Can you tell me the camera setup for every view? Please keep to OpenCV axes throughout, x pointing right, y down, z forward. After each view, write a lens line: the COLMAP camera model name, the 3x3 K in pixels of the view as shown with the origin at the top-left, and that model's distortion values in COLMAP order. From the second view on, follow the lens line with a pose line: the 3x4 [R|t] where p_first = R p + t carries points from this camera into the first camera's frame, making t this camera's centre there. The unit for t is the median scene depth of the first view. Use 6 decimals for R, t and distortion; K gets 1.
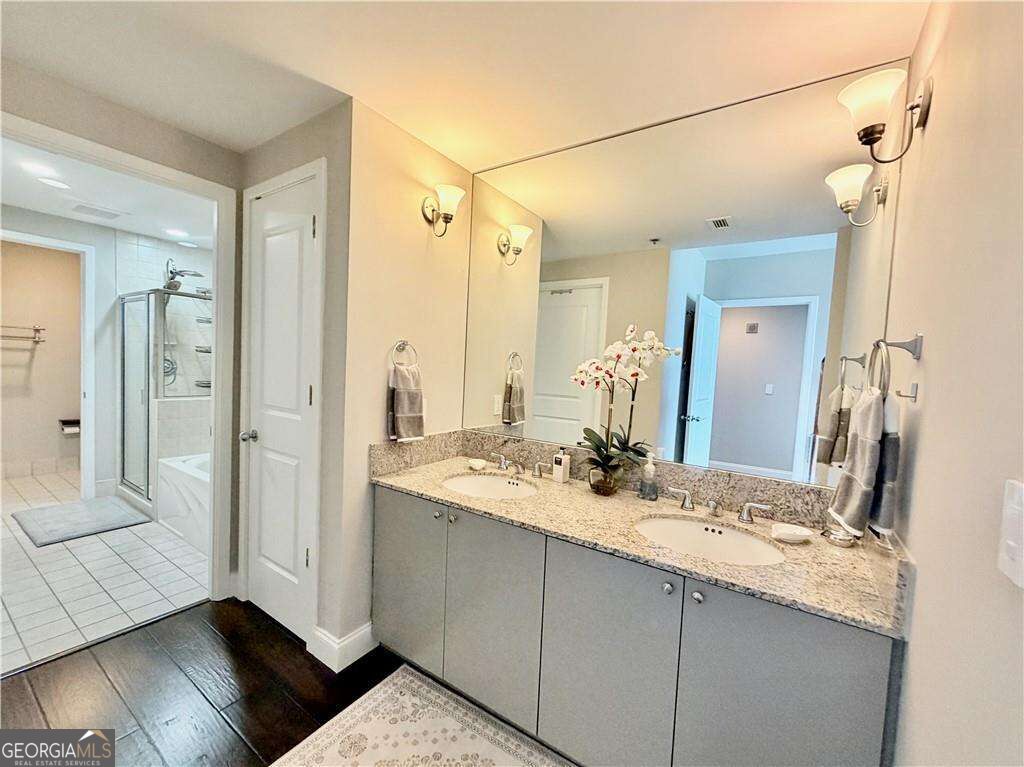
lens RADIAL K [[413.2, 0, 510.7], [0, 413.2, 387.5], [0, 0, 1]] dist [-0.002241, -0.000152]
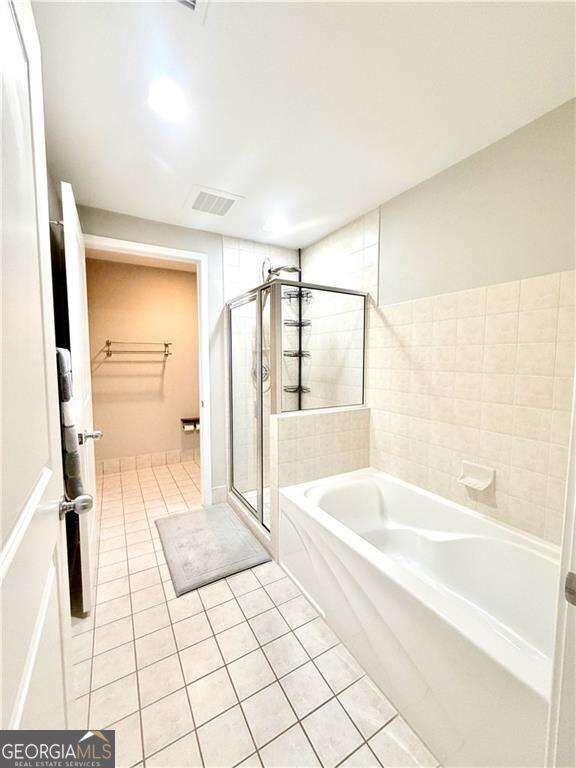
lens RADIAL K [[309.9, 0, 290.2], [0, 309.9, 382.2], [0, 0, 1]] dist [-0.002241, -0.000152]
pose [[0.892698, -0.013615, -0.450449, -0.486851], [0.020639, 0.999730, 0.010685, -0.038138], [0.450182, -0.018835, 0.892738, 0.408736]]
